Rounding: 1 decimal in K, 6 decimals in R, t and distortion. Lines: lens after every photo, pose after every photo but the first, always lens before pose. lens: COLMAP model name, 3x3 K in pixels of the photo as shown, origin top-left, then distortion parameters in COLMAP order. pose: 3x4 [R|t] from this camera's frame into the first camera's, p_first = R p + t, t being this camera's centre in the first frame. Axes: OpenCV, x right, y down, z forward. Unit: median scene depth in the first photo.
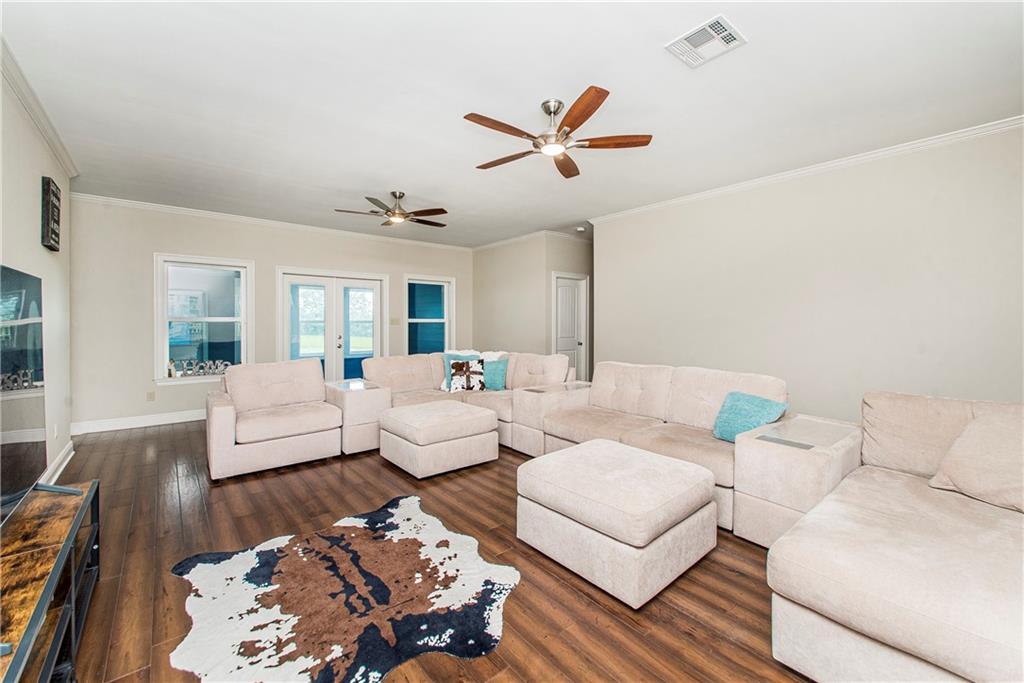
lens RADIAL K [[417.7, 0, 516.5], [0, 417.7, 323.0], [0, 0, 1]] dist [0.011008, -0.003874]
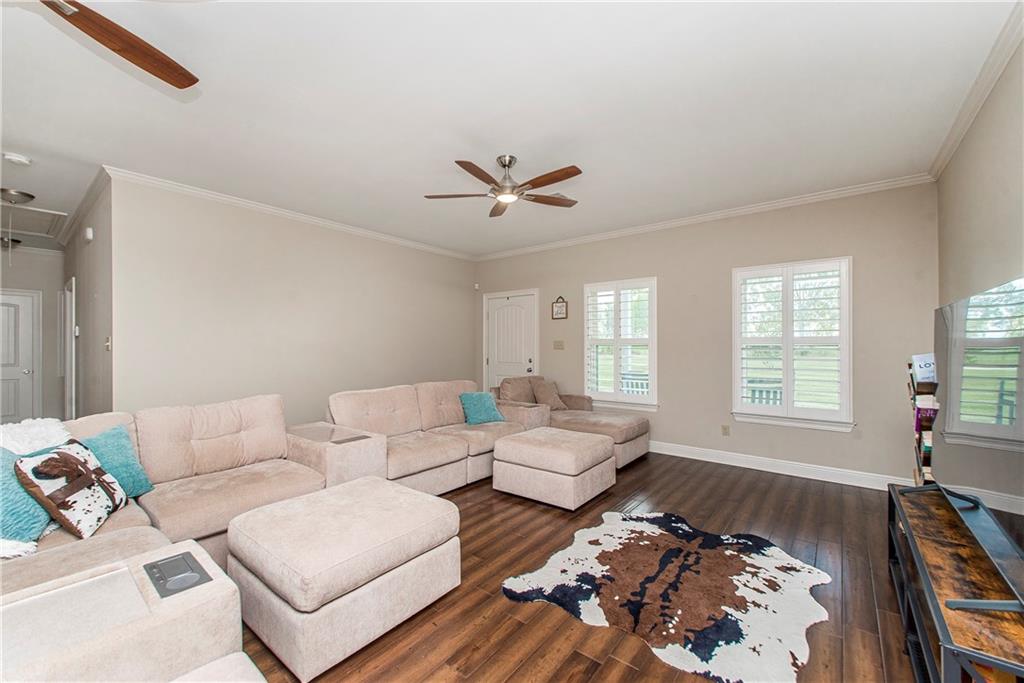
lens RADIAL K [[417.7, 0, 513.2], [0, 417.7, 344.9], [0, 0, 1]] dist [0.011008, -0.003874]
pose [[-0.206977, -0.000710, 0.978346, -1.448210], [0.008788, 0.999958, 0.002584, -0.013062], [-0.978306, 0.009132, -0.206962, 1.693982]]
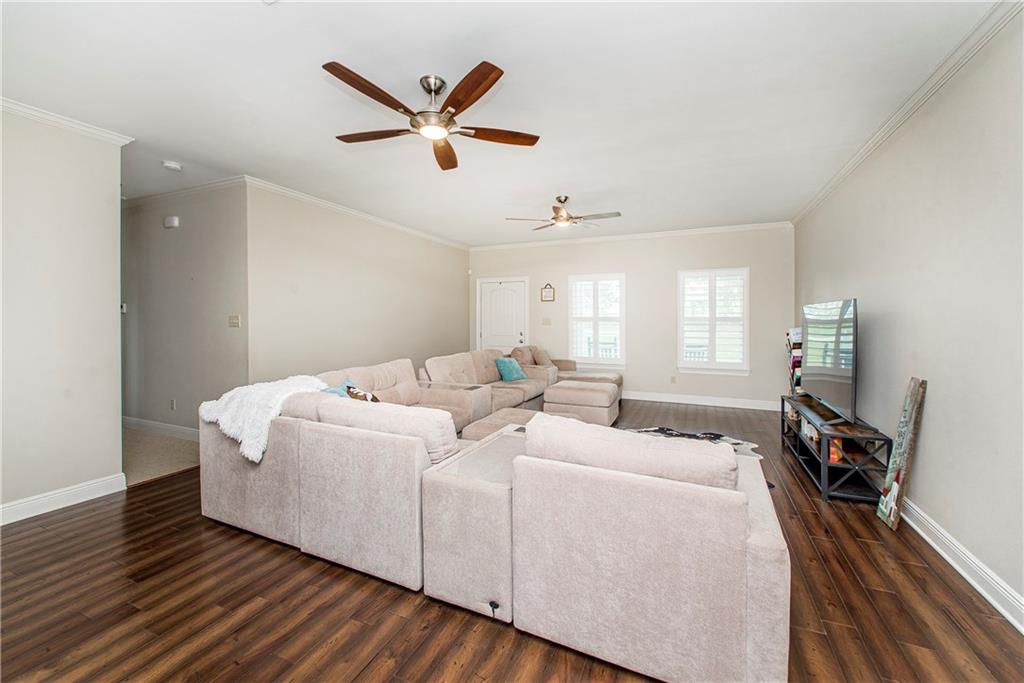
lens RADIAL K [[417.7, 0, 512.2], [0, 417.7, 321.9], [0, 0, 1]] dist [0.011008, -0.003874]
pose [[-0.440356, -0.007923, 0.897788, -1.871341], [0.005506, 0.999918, 0.011525, -0.040922], [-0.897806, 0.010018, -0.440276, 2.657211]]
